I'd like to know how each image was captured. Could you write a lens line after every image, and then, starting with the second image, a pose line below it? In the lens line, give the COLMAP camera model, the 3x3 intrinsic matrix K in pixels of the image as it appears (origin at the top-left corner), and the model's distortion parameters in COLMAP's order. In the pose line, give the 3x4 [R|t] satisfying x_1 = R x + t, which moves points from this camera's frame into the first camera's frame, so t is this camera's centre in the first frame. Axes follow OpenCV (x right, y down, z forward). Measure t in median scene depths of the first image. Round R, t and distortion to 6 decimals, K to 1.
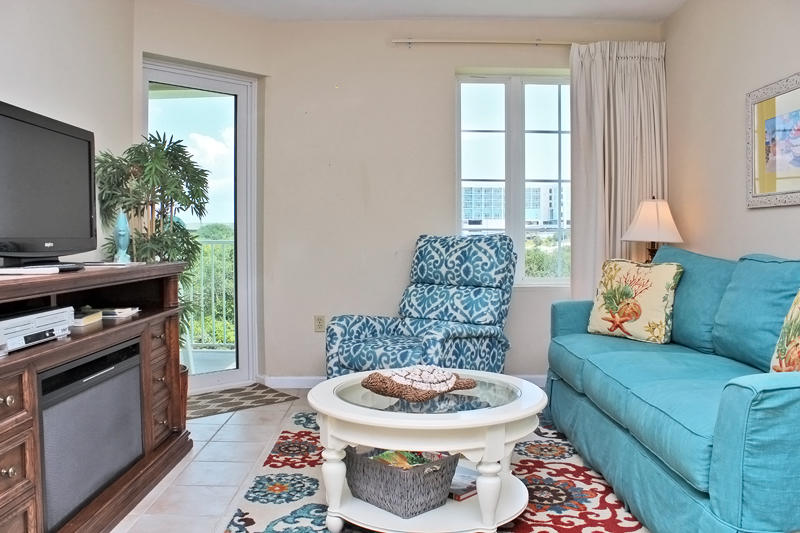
lens RADIAL K [[667.9, 0, 399.1], [0, 667.9, 263.9], [0, 0, 1]] dist [-0.094199, 0.010474]
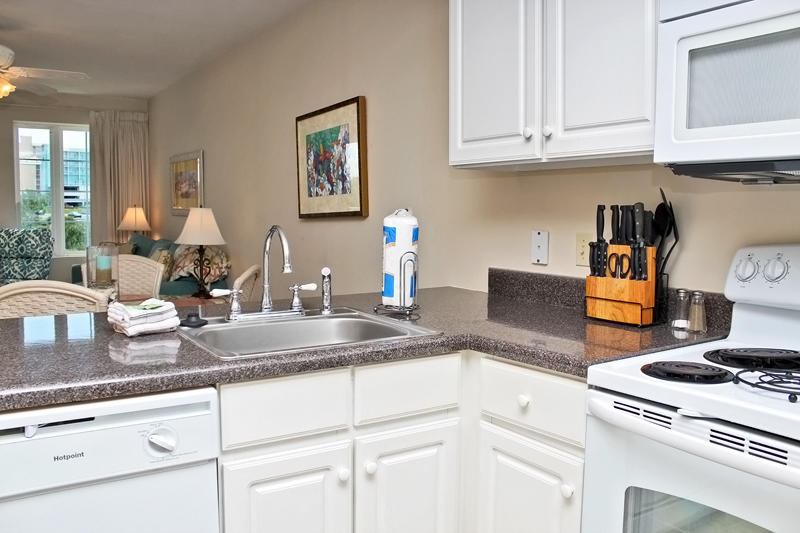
lens RADIAL K [[667.9, 0, 398.4], [0, 667.9, 262.7], [0, 0, 1]] dist [-0.094199, 0.010474]
pose [[0.834707, -0.034306, 0.549625, -0.006076], [0.007440, 0.998669, 0.051035, -0.032346], [-0.550644, -0.038510, 0.833851, -0.917820]]
